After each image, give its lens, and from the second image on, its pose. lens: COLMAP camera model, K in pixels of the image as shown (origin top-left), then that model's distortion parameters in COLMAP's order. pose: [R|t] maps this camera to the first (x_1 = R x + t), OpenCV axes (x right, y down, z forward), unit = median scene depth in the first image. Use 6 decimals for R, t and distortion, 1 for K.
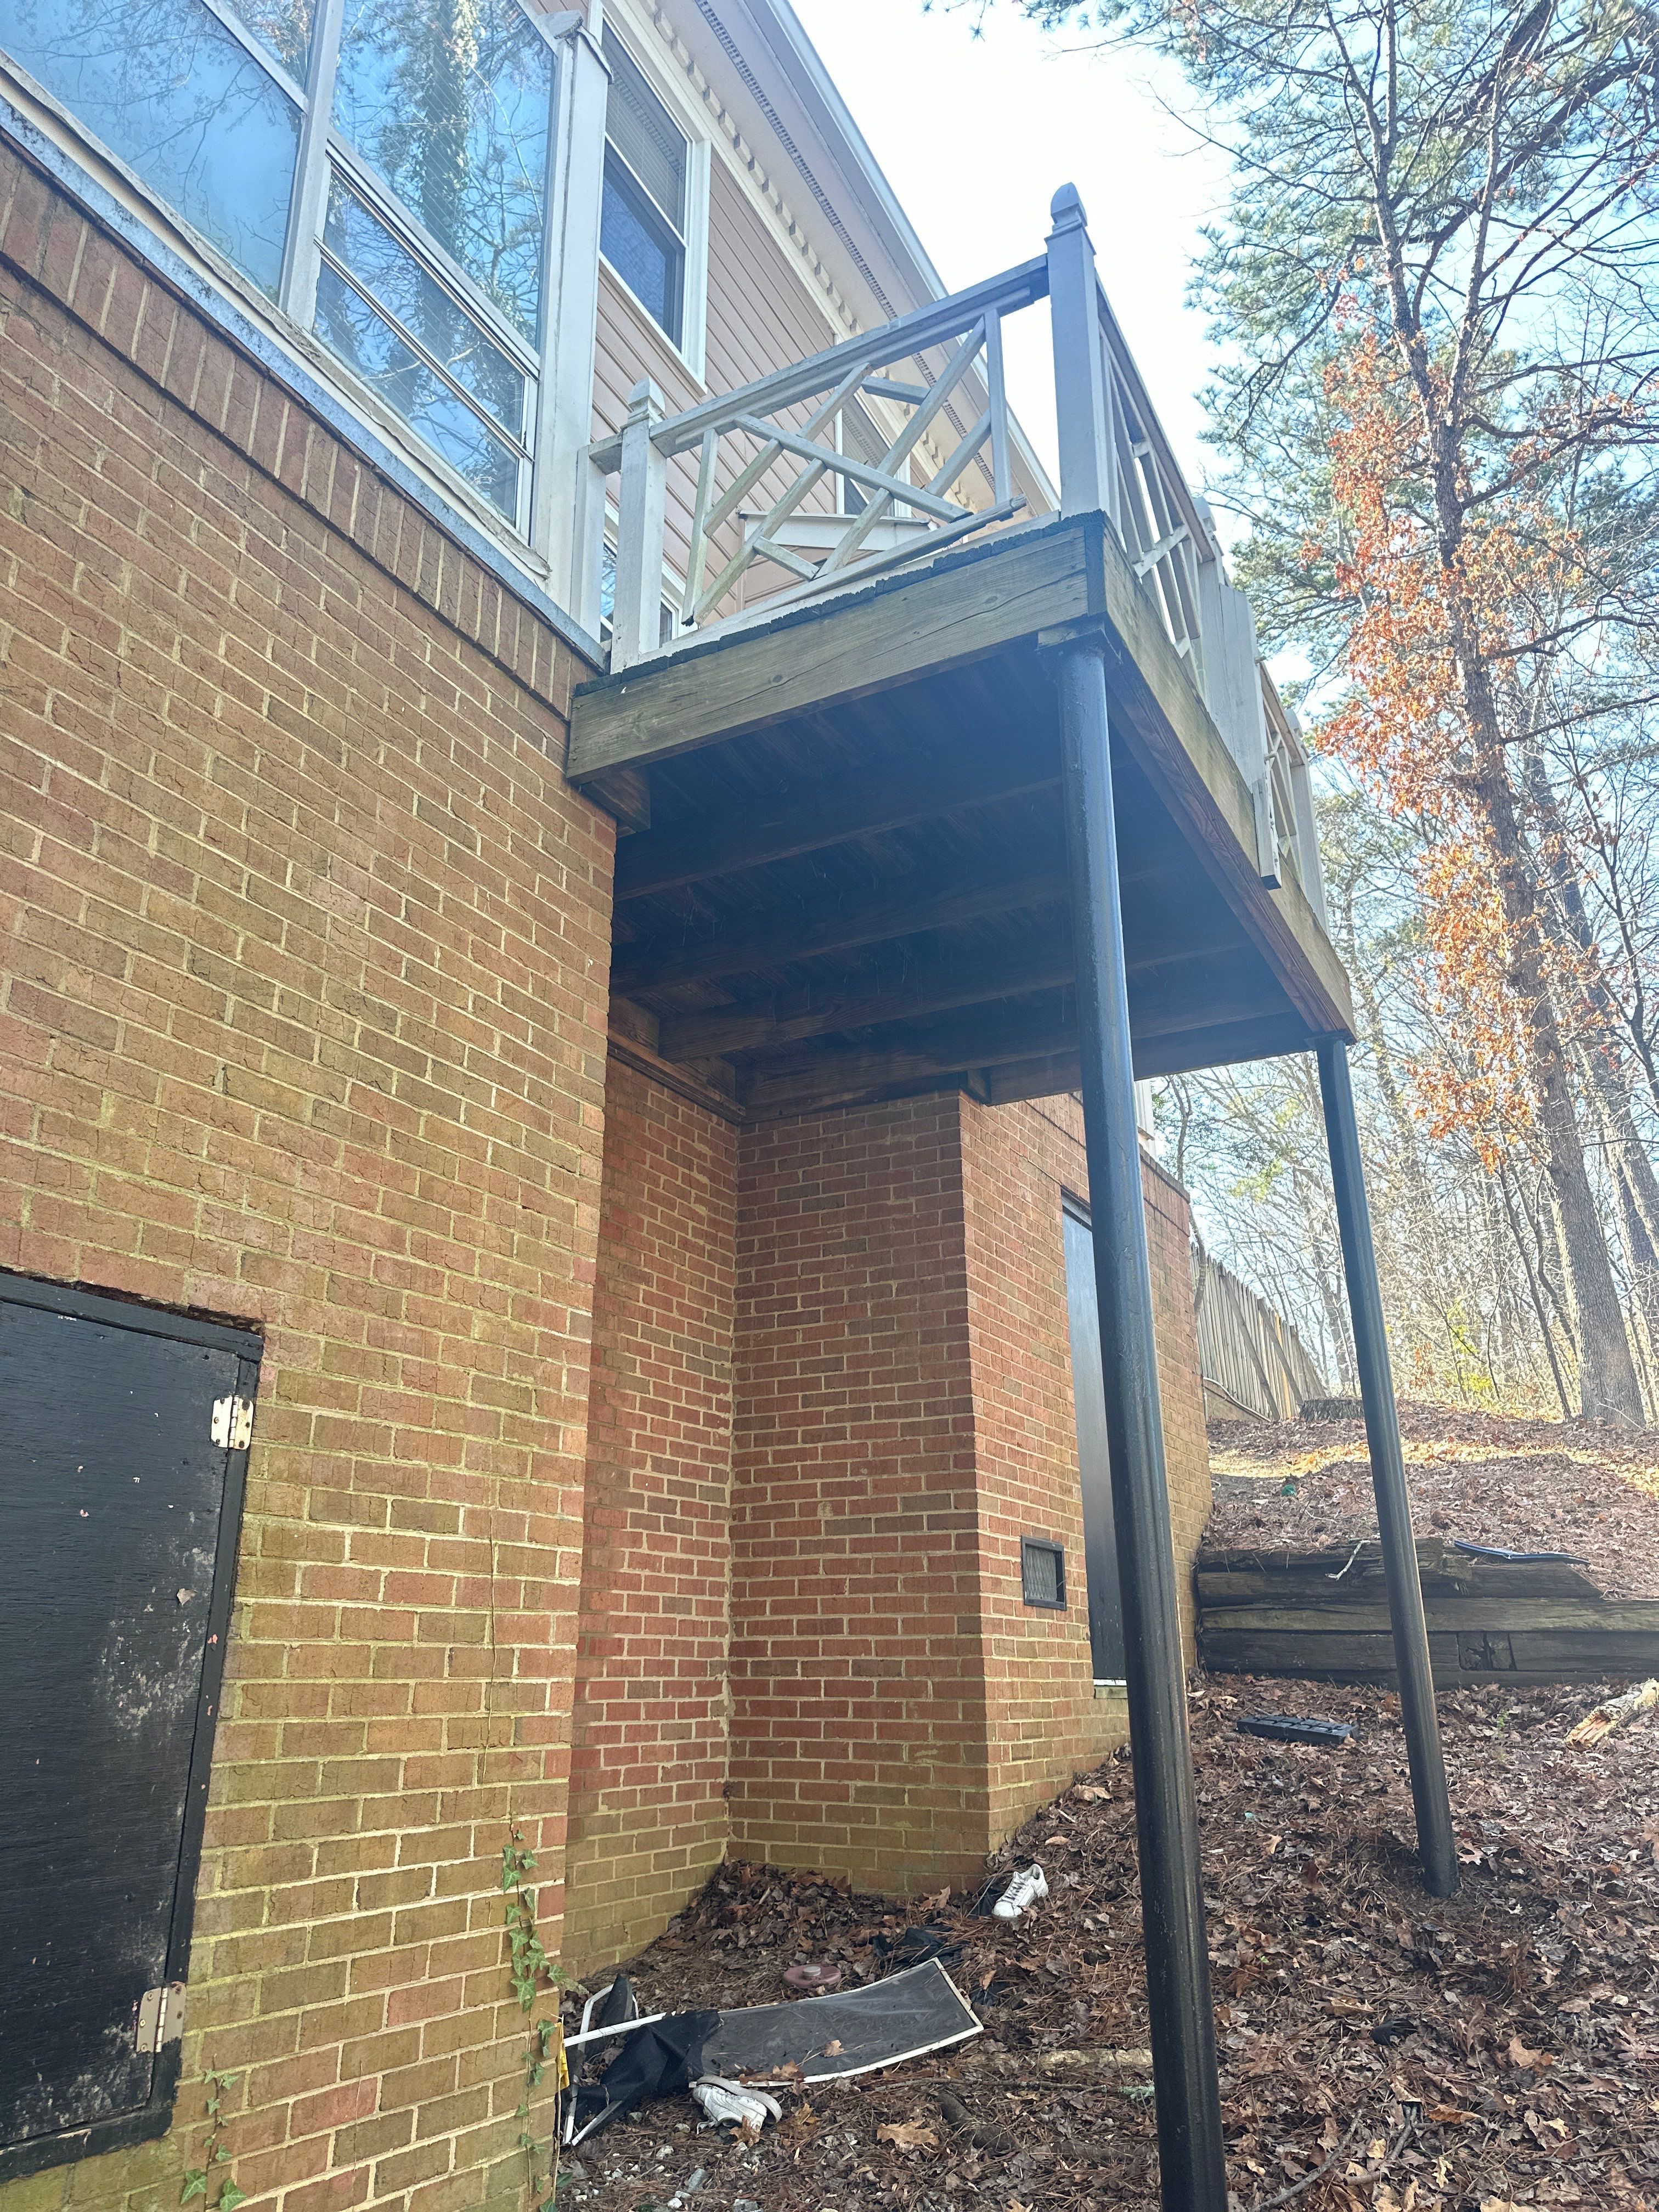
lens RADIAL K [[1570.0, 0, 829.5], [0, 1570.0, 1106.0], [0, 0, 1]] dist [0.137208, -0.166828]
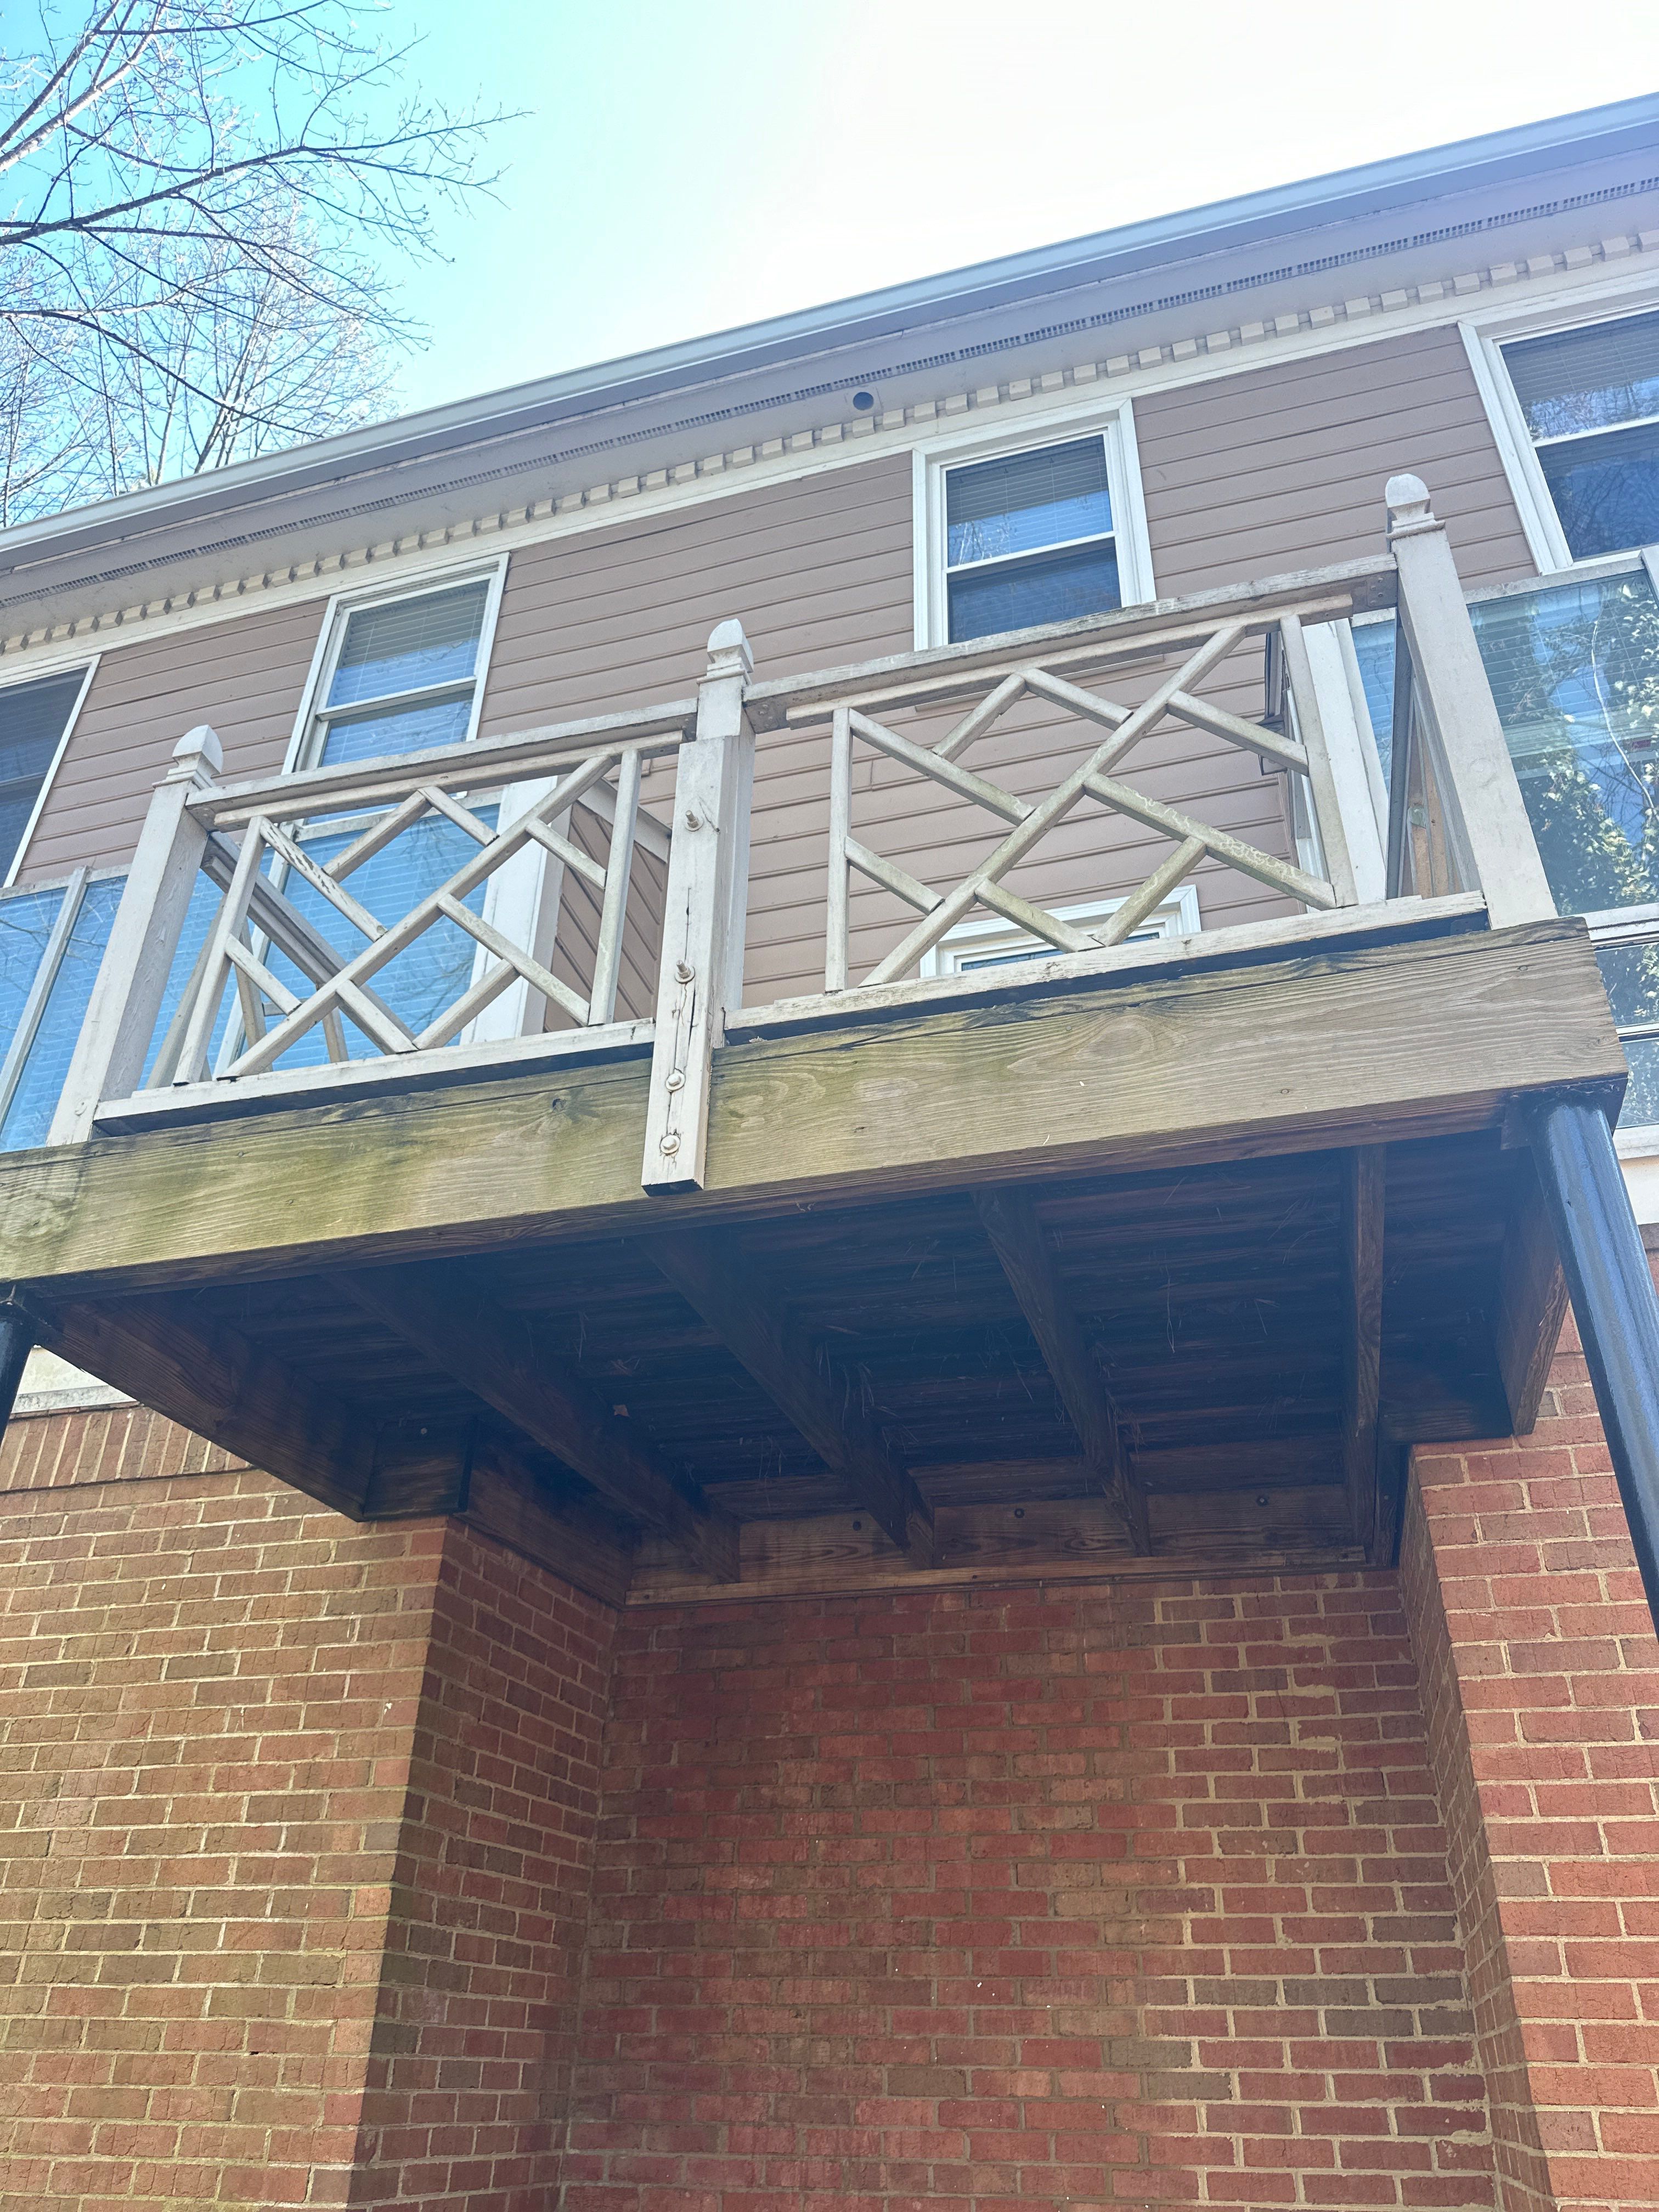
lens RADIAL K [[1579.2, 0, 863.5], [0, 1579.2, 1111.0], [0, 0, 1]] dist [0.012427, -0.020169]
pose [[0.195977, -0.503340, -0.841571, 0.910634], [0.320768, 0.843905, -0.430038, 0.108079], [0.926661, -0.185671, 0.326841, 1.092520]]
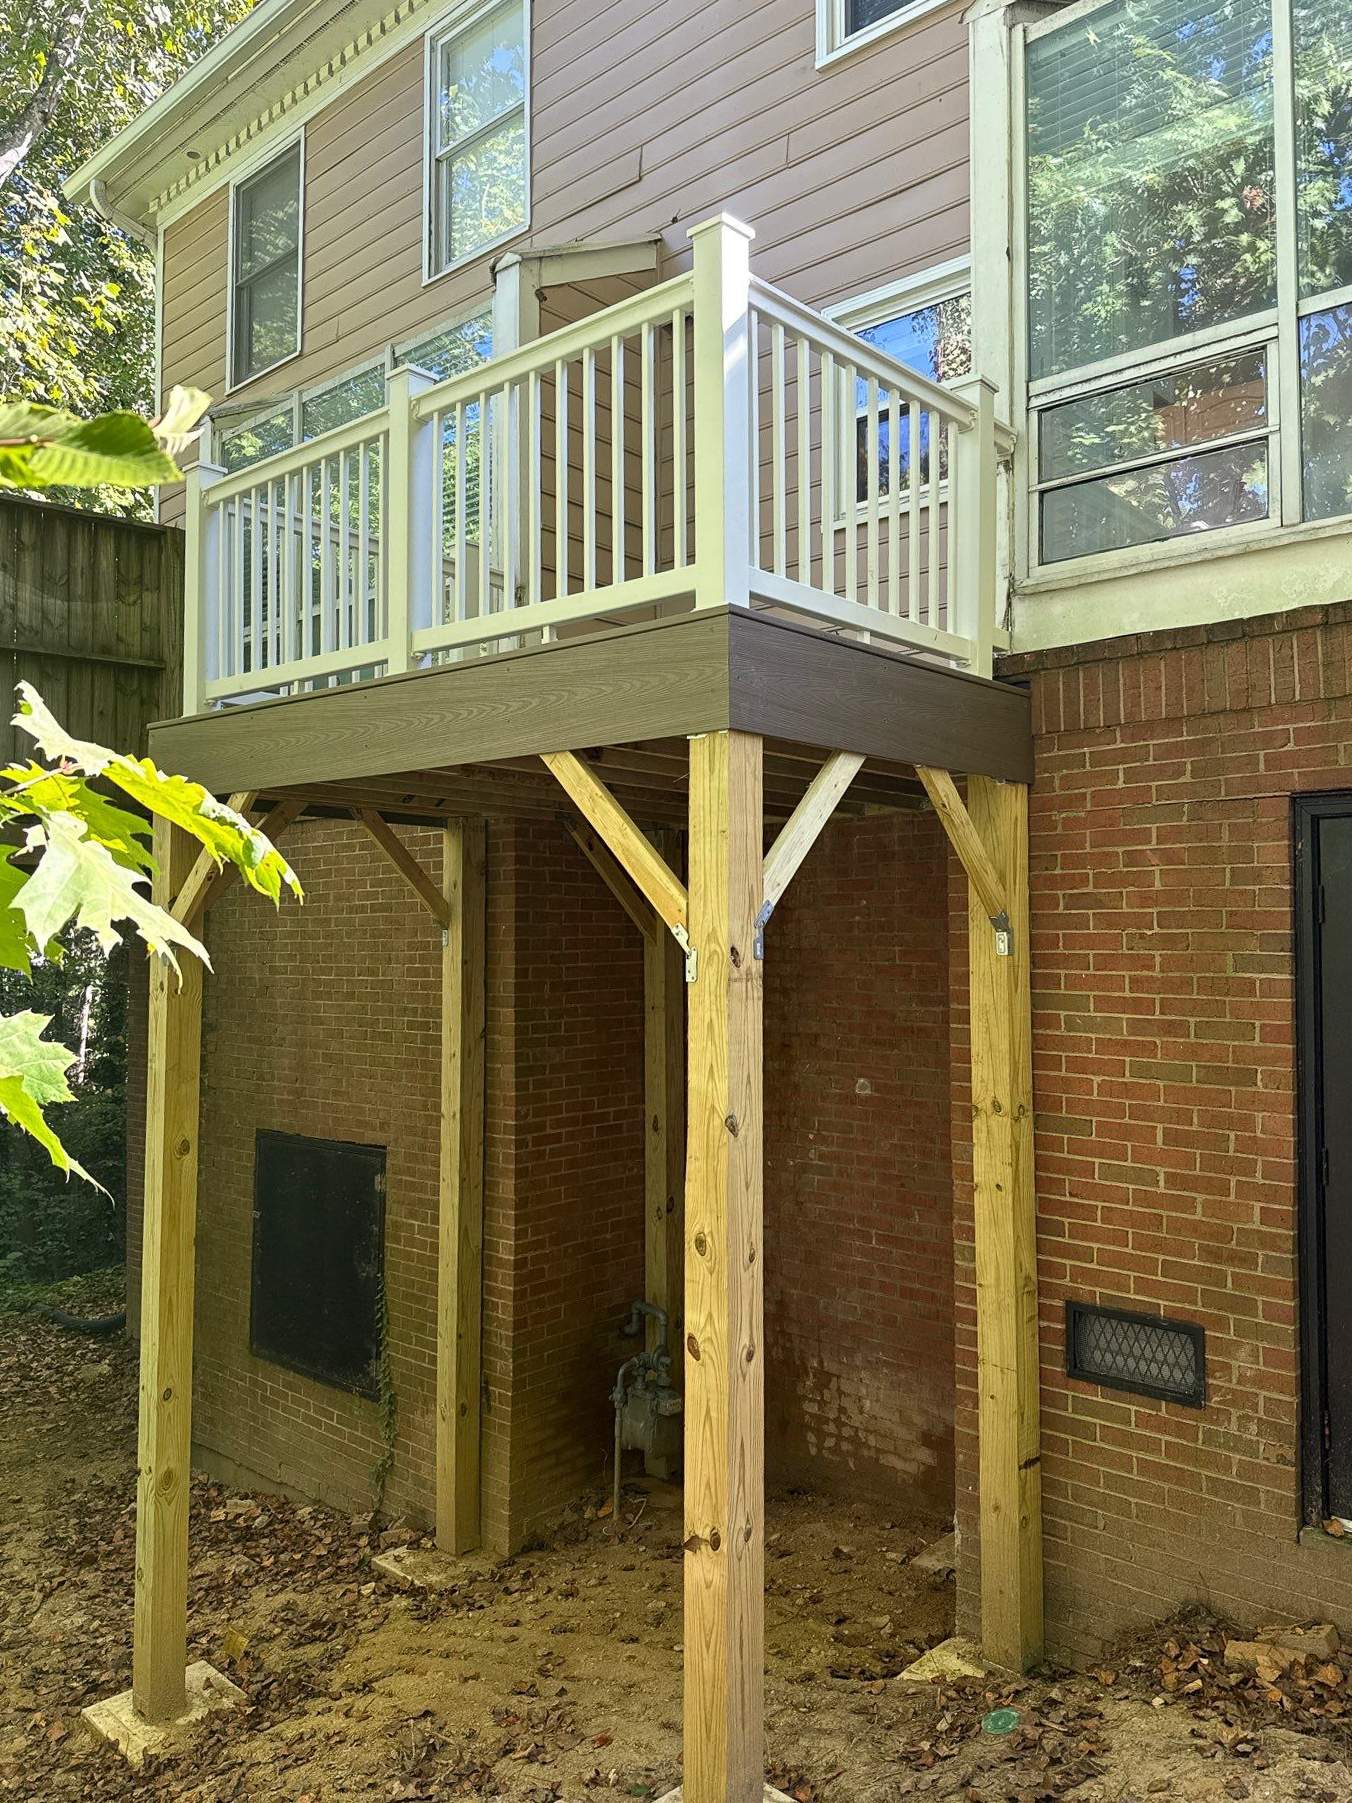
lens RADIAL K [[1279.7, 0, 676.0], [0, 1279.7, 901.5], [0, 0, 1]] dist [0.137208, -0.166828]
pose [[-0.247598, -0.029755, -0.968406, 1.318561], [0.336802, 0.934548, -0.114826, 0.127226], [0.908438, -0.354592, -0.221371, 1.621363]]
